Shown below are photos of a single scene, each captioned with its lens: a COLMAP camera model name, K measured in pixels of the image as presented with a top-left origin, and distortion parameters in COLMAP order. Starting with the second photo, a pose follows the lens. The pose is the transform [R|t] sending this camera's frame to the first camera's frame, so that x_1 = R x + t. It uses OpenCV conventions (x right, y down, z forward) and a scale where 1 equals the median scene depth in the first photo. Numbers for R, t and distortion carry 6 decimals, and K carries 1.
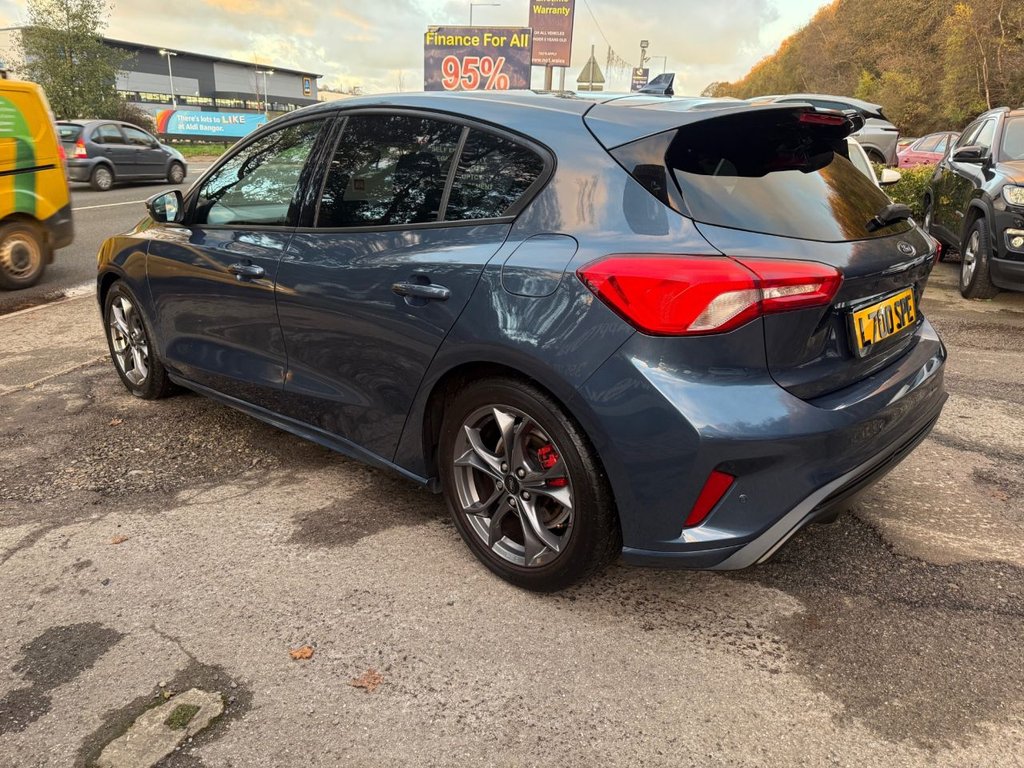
lens RADIAL K [[733.4, 0, 503.7], [0, 733.4, 388.0], [0, 0, 1]] dist [0.026001, -0.036595]
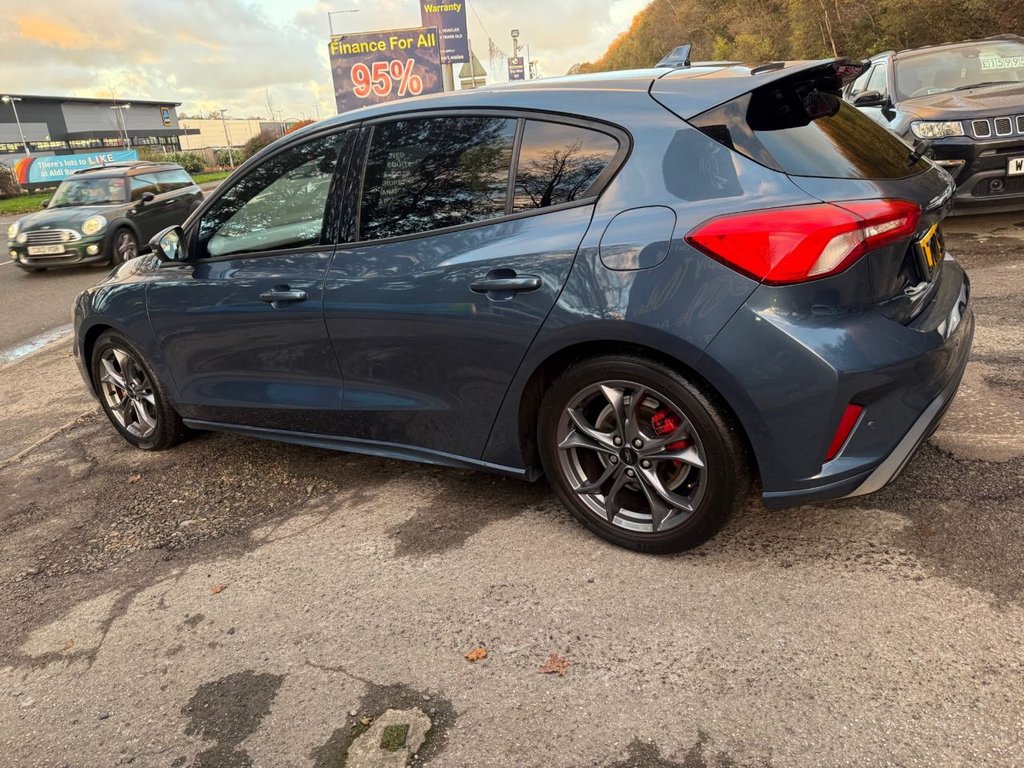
lens RADIAL K [[733.4, 0, 504.8], [0, 733.4, 385.8], [0, 0, 1]] dist [0.026001, -0.036595]
pose [[0.979376, -0.164358, 0.117514, -0.199806], [0.164403, 0.986349, 0.009377, -0.002941], [-0.117451, 0.010136, 0.993027, -0.003005]]
